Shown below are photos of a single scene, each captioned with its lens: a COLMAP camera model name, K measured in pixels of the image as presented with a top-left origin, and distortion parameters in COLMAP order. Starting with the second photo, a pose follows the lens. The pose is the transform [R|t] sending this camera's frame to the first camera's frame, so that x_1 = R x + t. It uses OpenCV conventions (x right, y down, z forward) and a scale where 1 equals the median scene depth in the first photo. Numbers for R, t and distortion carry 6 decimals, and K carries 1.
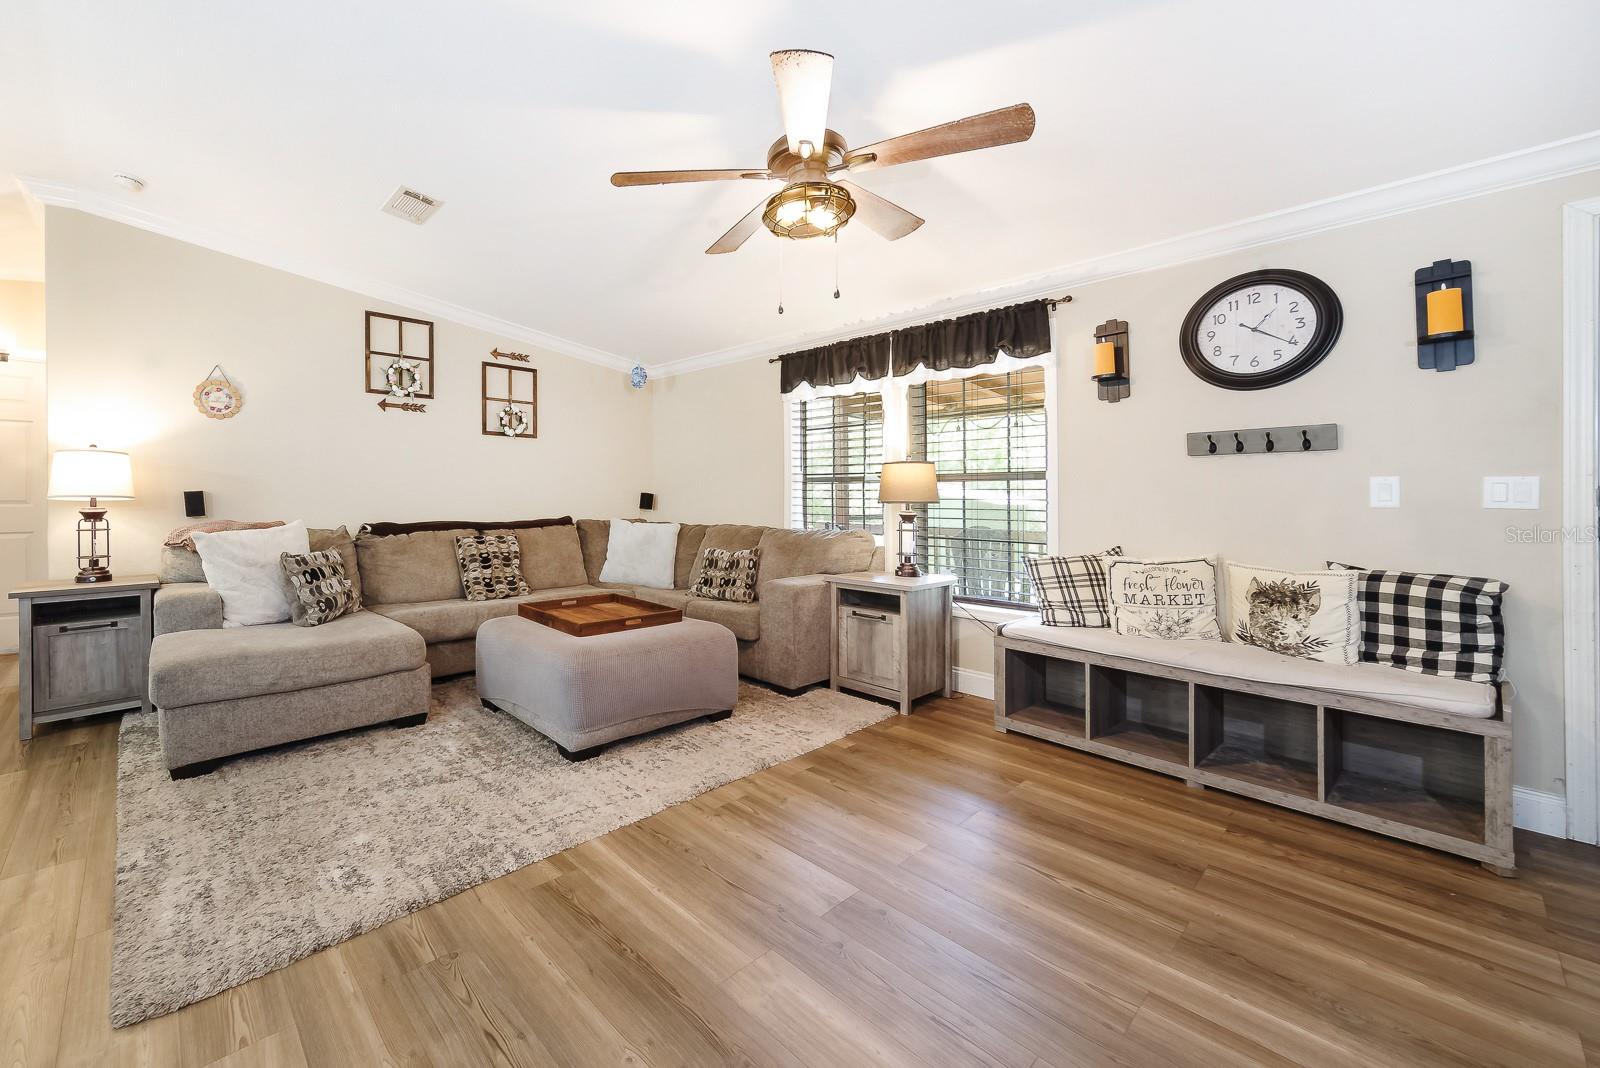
lens RADIAL K [[619.5, 0, 792.4], [0, 619.5, 492.0], [0, 0, 1]] dist [0.003496, 0.000171]
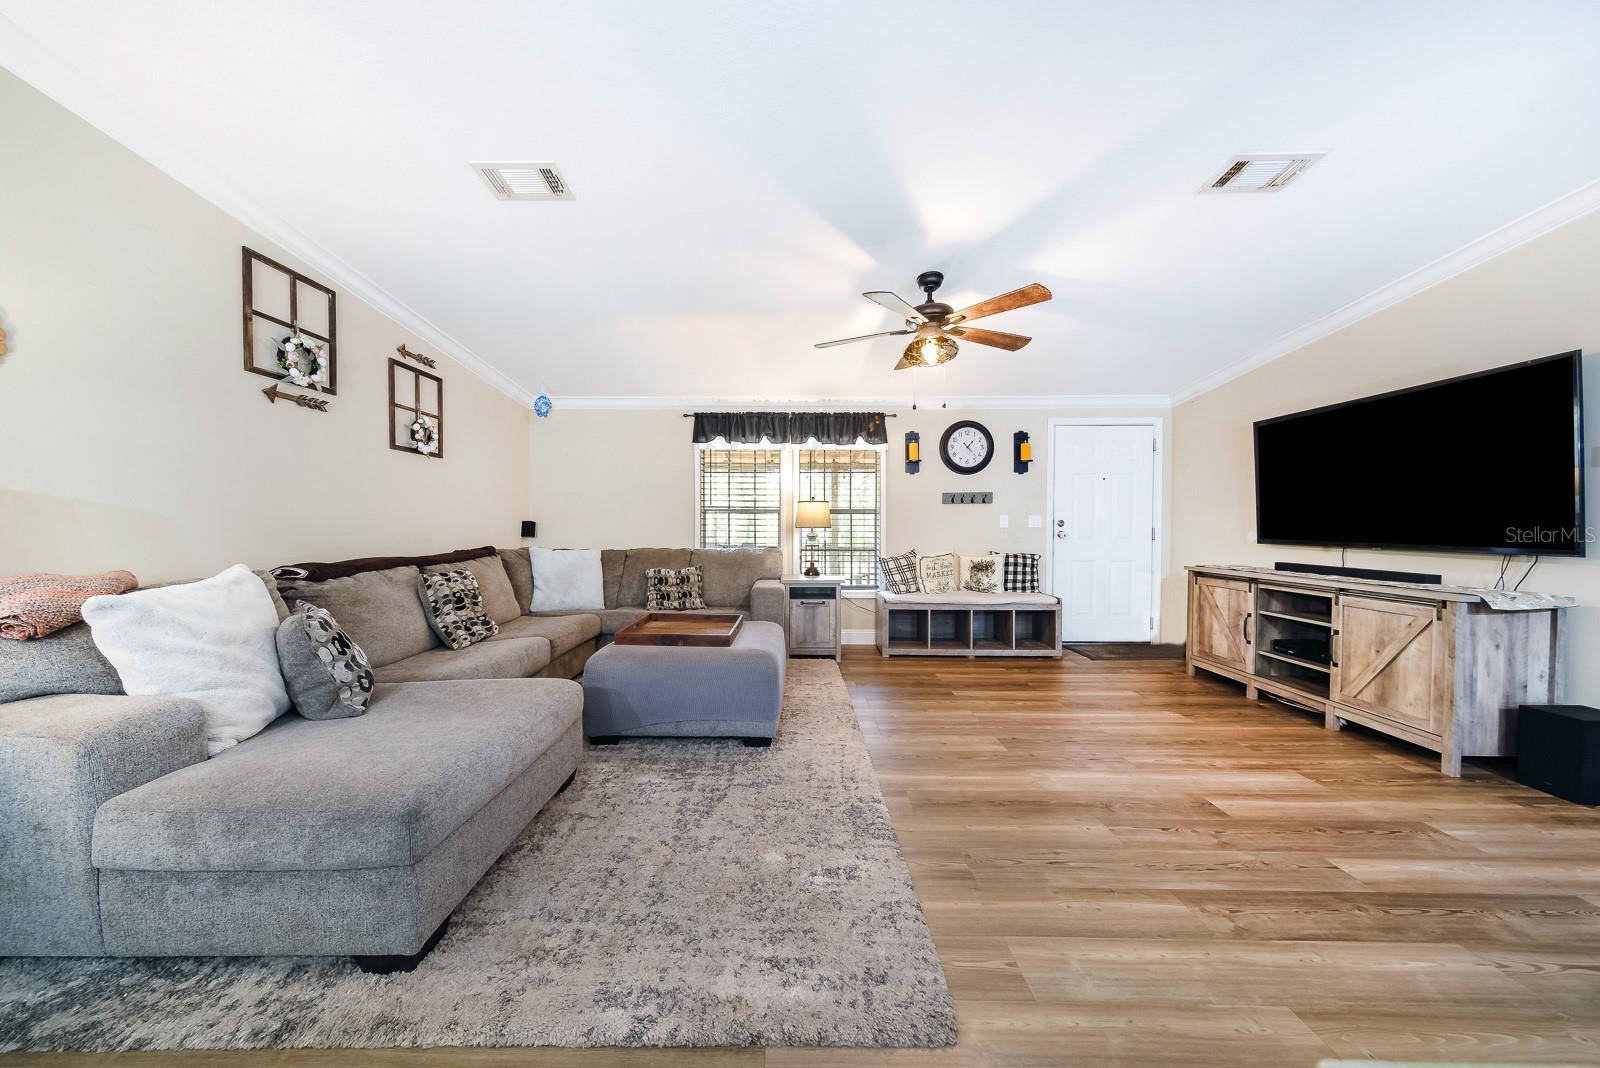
lens RADIAL K [[455.2, 0, 797.5], [0, 455.2, 524.7], [0, 0, 1]] dist [0.003515, -0.000011]
pose [[0.697598, -0.005106, 0.716471, -0.758048], [-0.003070, 0.999944, 0.010115, -0.002066], [-0.716483, -0.009256, 0.697543, 0.279954]]
